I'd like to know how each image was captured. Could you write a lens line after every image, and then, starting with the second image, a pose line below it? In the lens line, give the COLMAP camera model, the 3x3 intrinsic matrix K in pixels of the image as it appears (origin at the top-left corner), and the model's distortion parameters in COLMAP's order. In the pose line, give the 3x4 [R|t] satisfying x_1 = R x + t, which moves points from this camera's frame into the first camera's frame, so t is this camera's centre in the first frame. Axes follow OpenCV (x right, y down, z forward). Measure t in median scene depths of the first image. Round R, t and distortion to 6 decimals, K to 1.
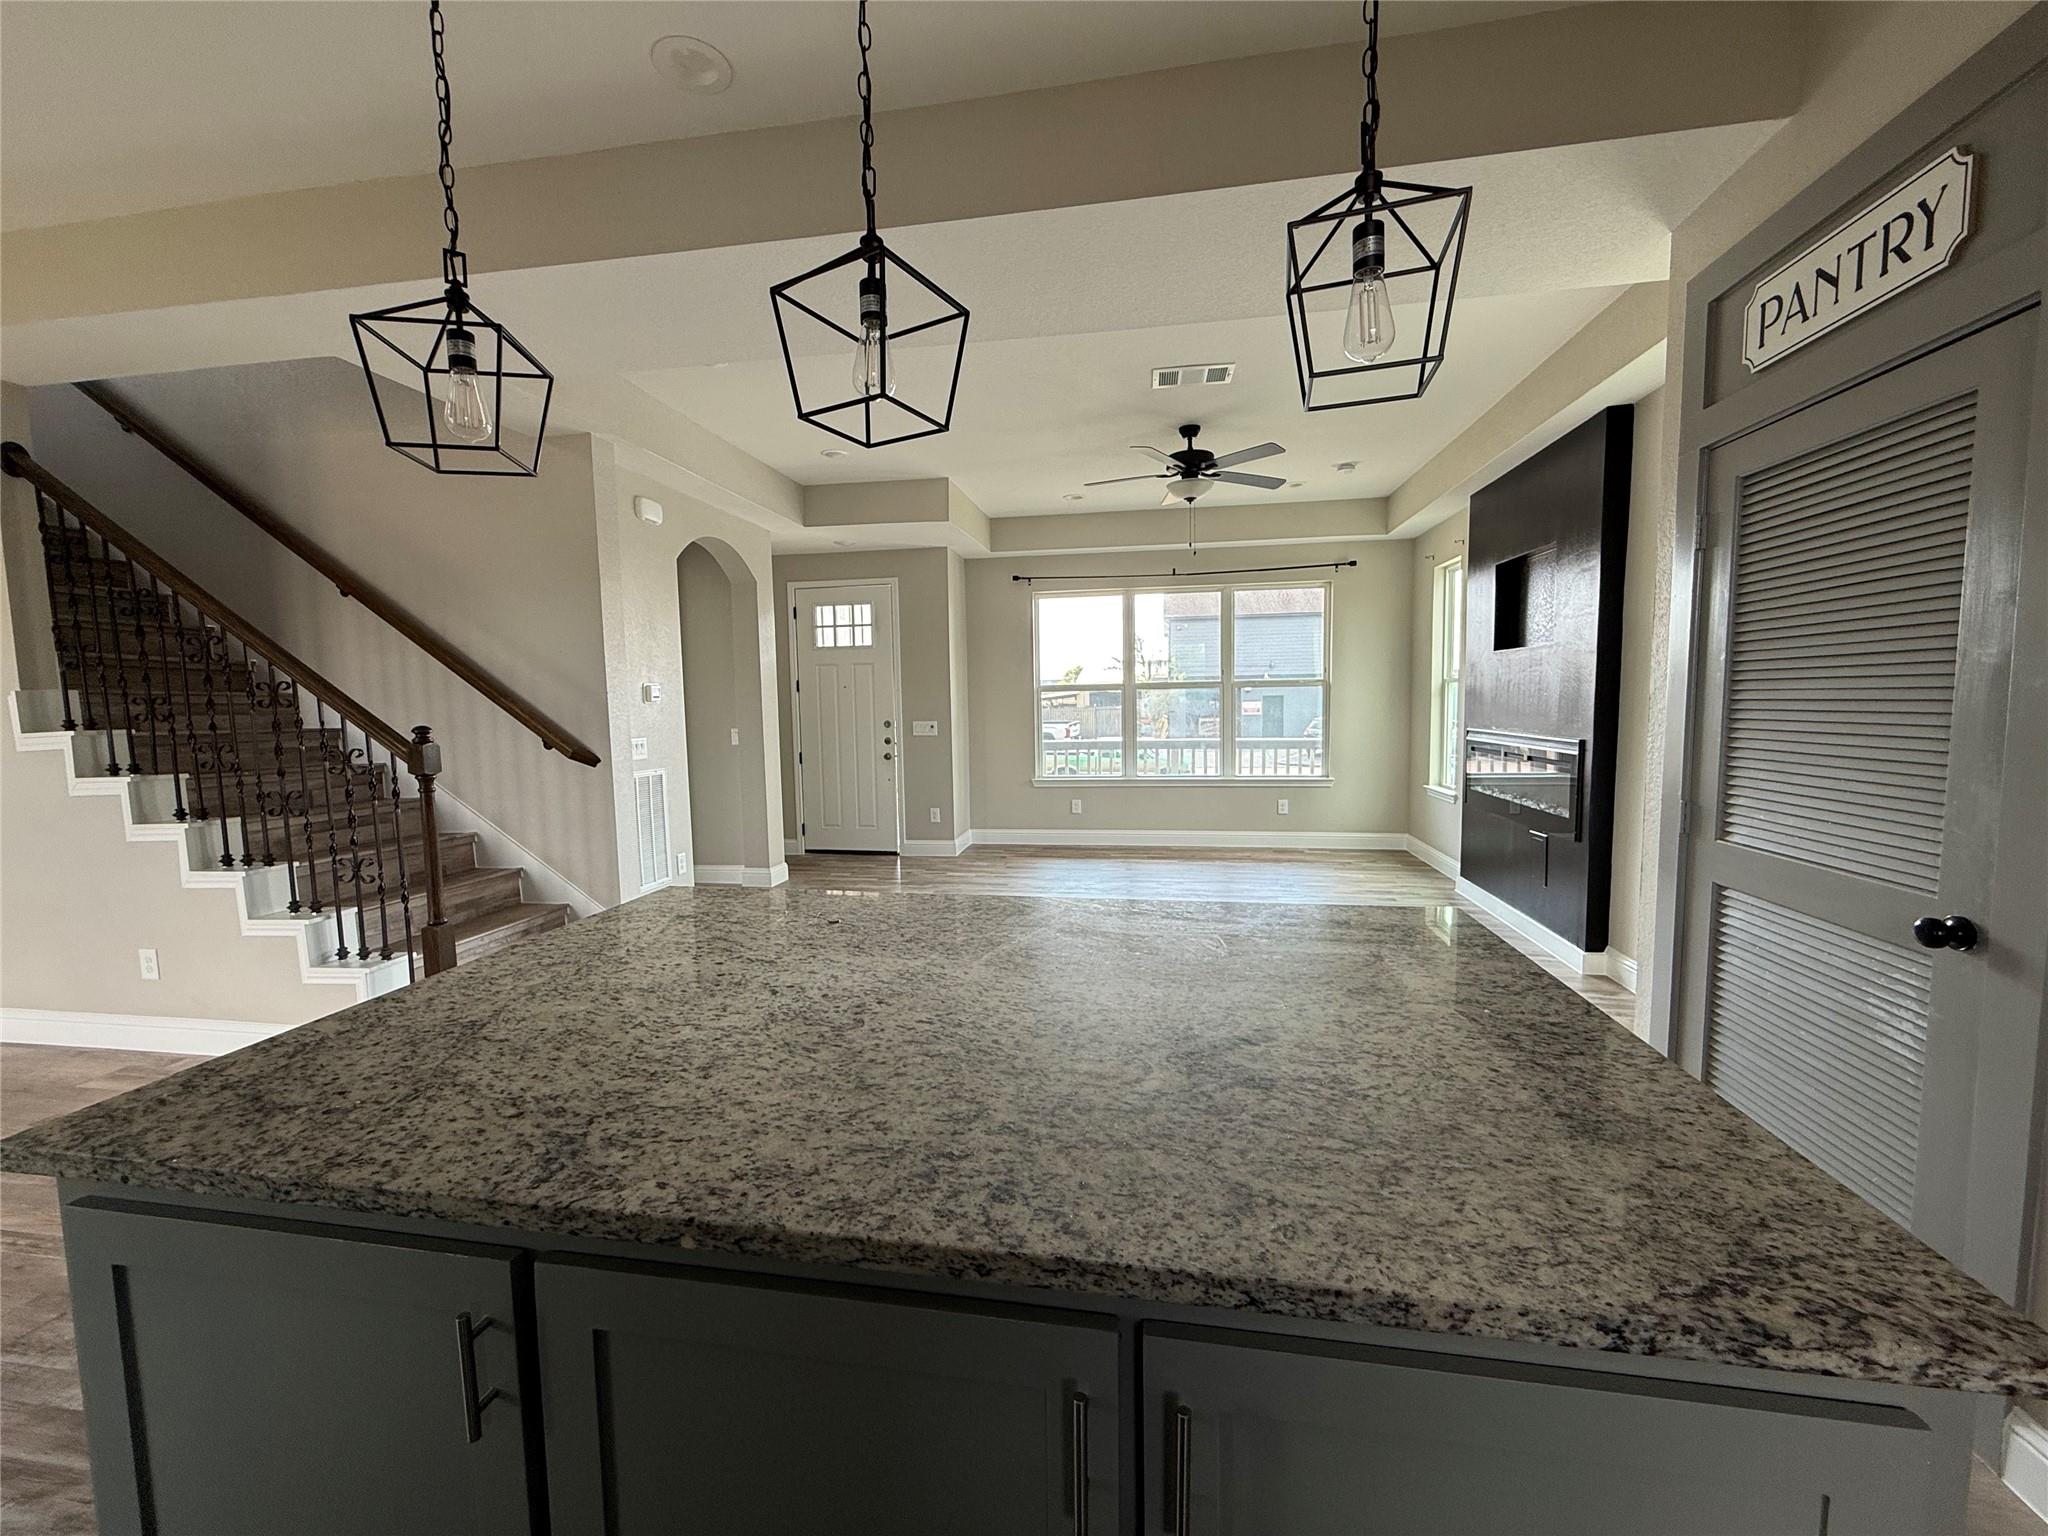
lens RADIAL K [[816.7, 0, 1019.1], [0, 816.7, 769.3], [0, 0, 1]] dist [-0.001859, 0.000564]
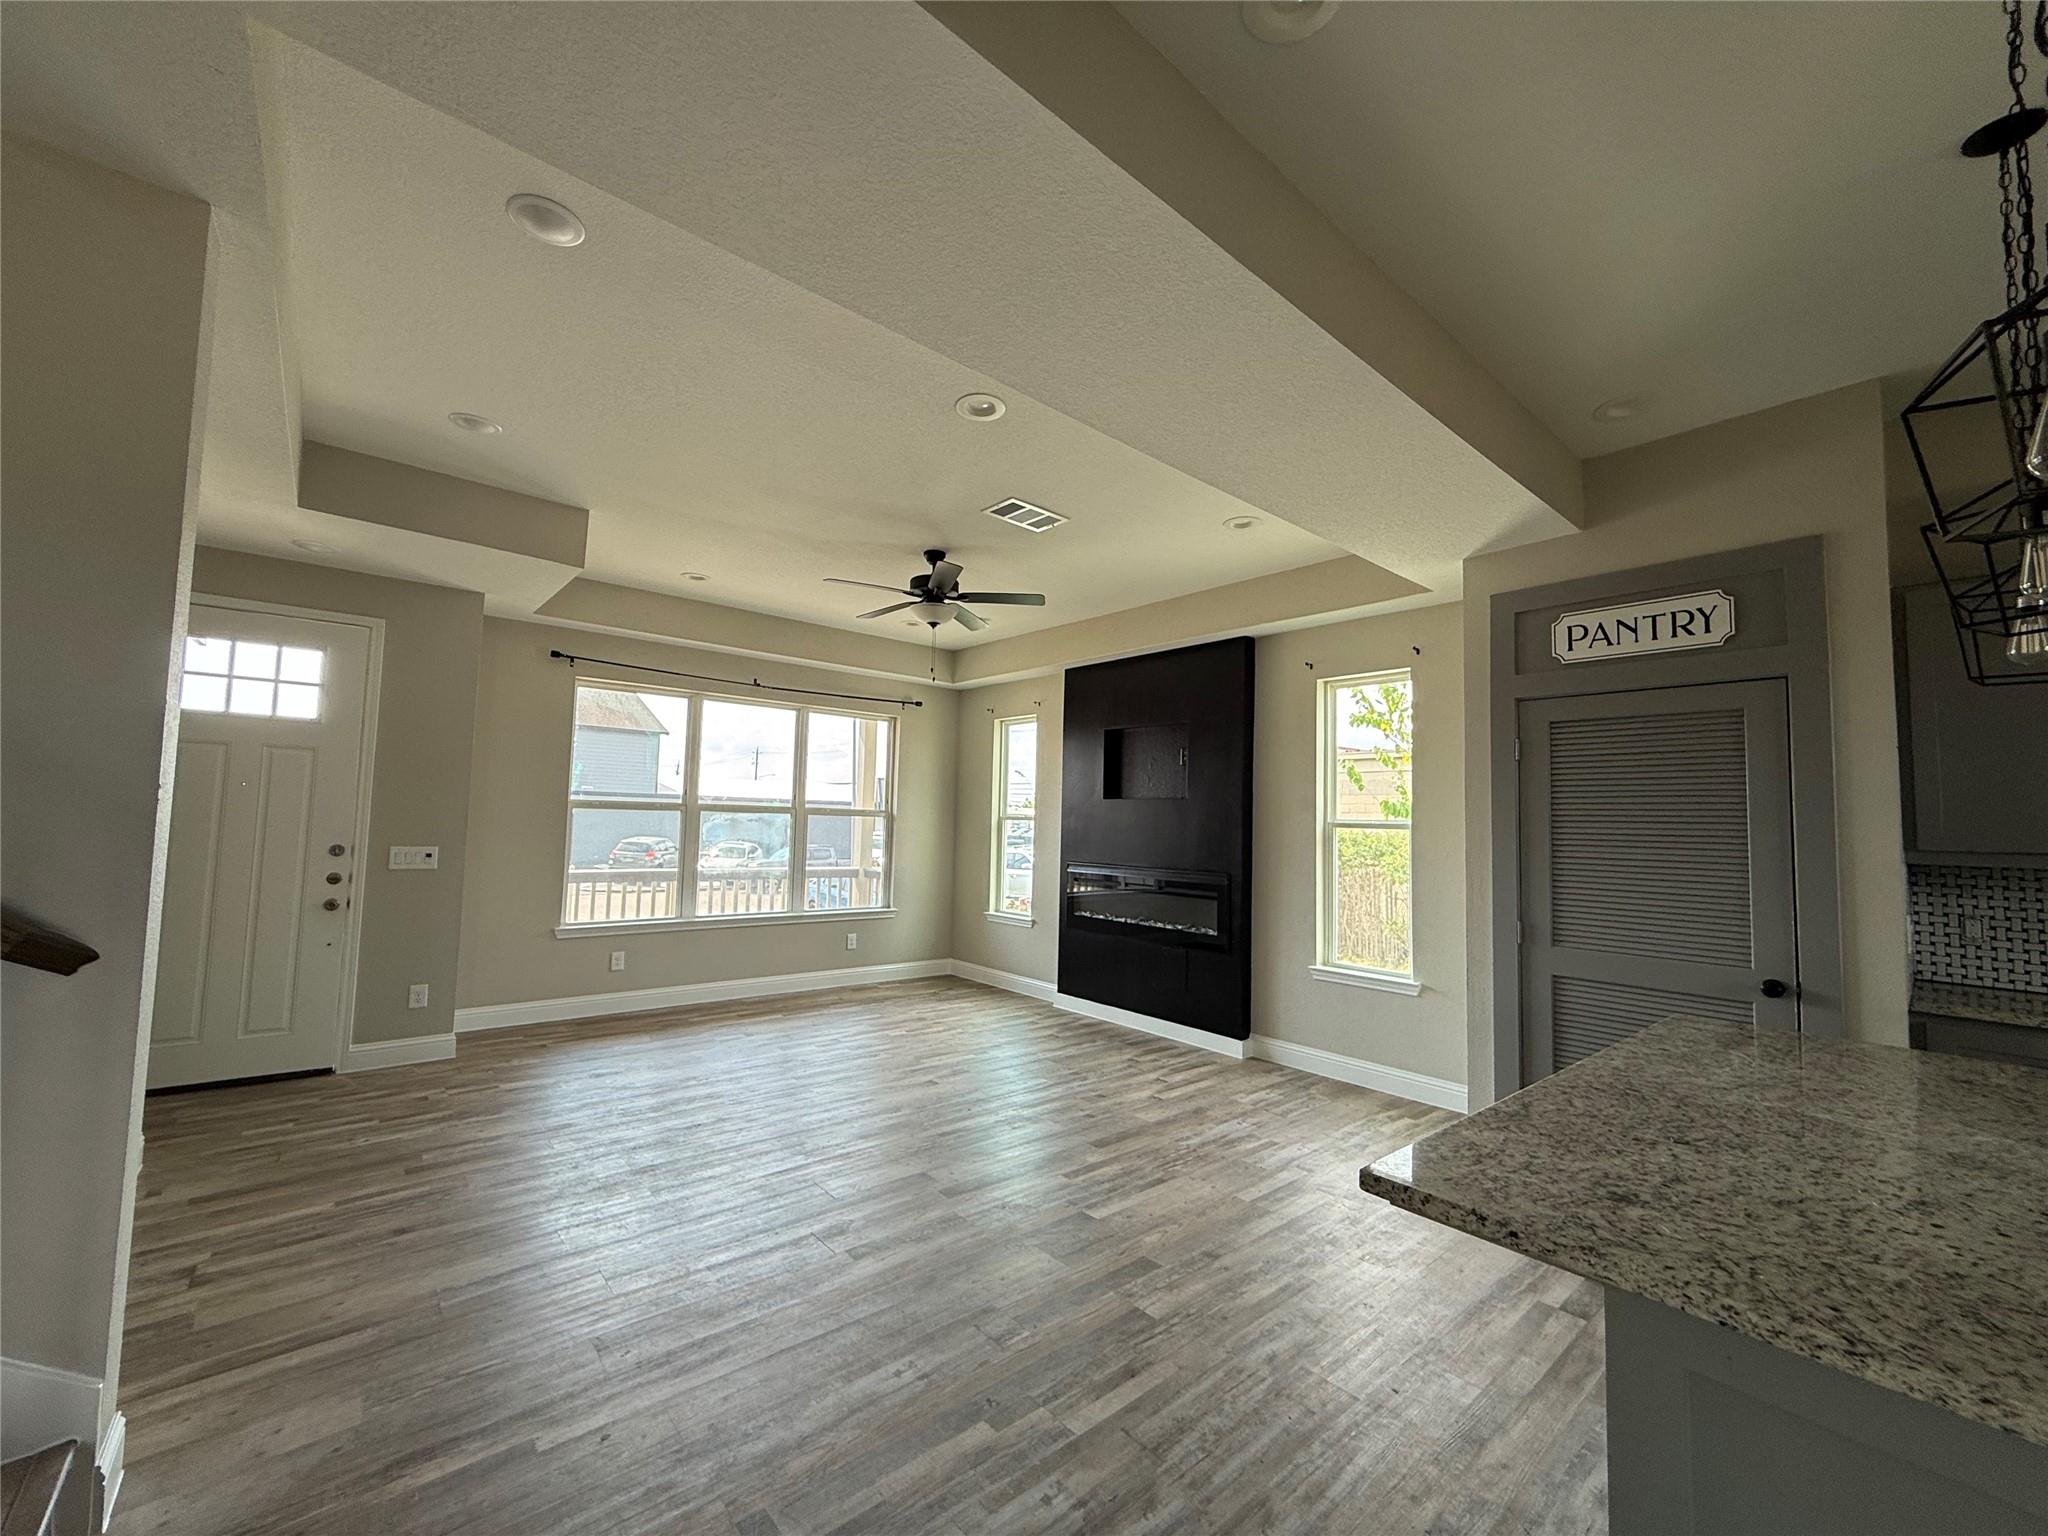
lens RADIAL K [[816.7, 0, 1020.8], [0, 816.7, 769.7], [0, 0, 1]] dist [-0.001859, 0.000564]
pose [[0.640024, 0.085880, 0.763540, -1.246348], [0.027296, 0.990565, -0.134296, -0.081006], [-0.767870, 0.106794, 0.631642, 0.933048]]
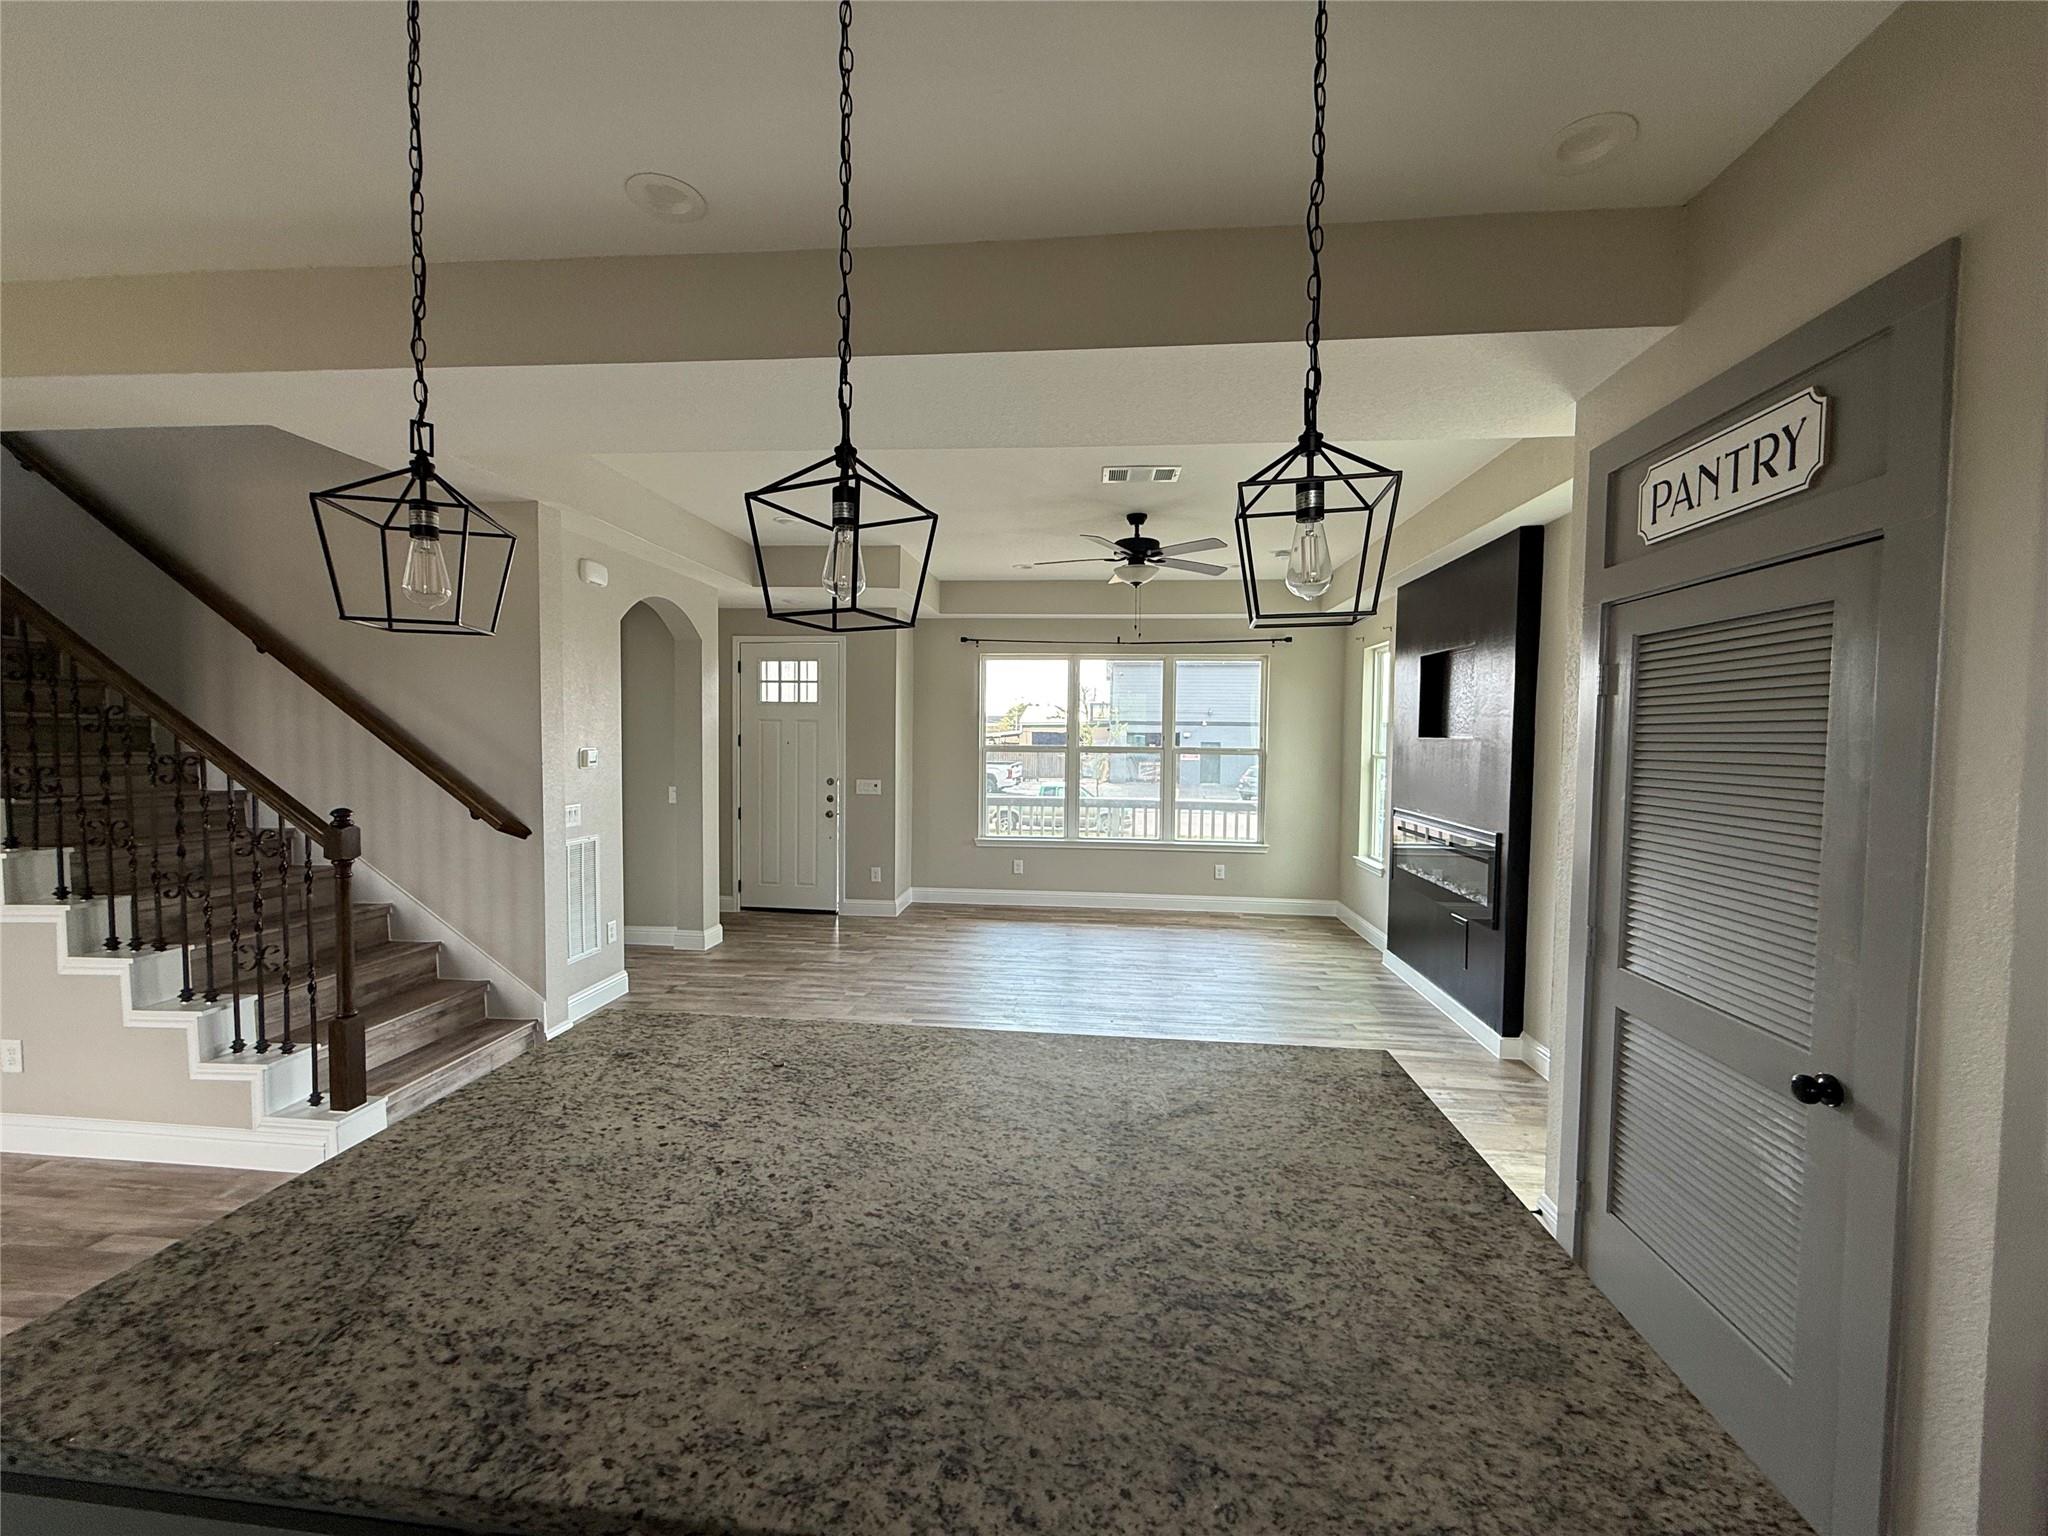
lens RADIAL K [[816.7, 0, 1019.1], [0, 816.7, 769.3], [0, 0, 1]] dist [-0.001859, 0.000564]
pose [[0.997105, 0.026570, 0.071242, -0.015600], [-0.023487, 0.998766, -0.043759, -0.132478], [-0.072317, 0.041959, 0.996499, -0.024002]]
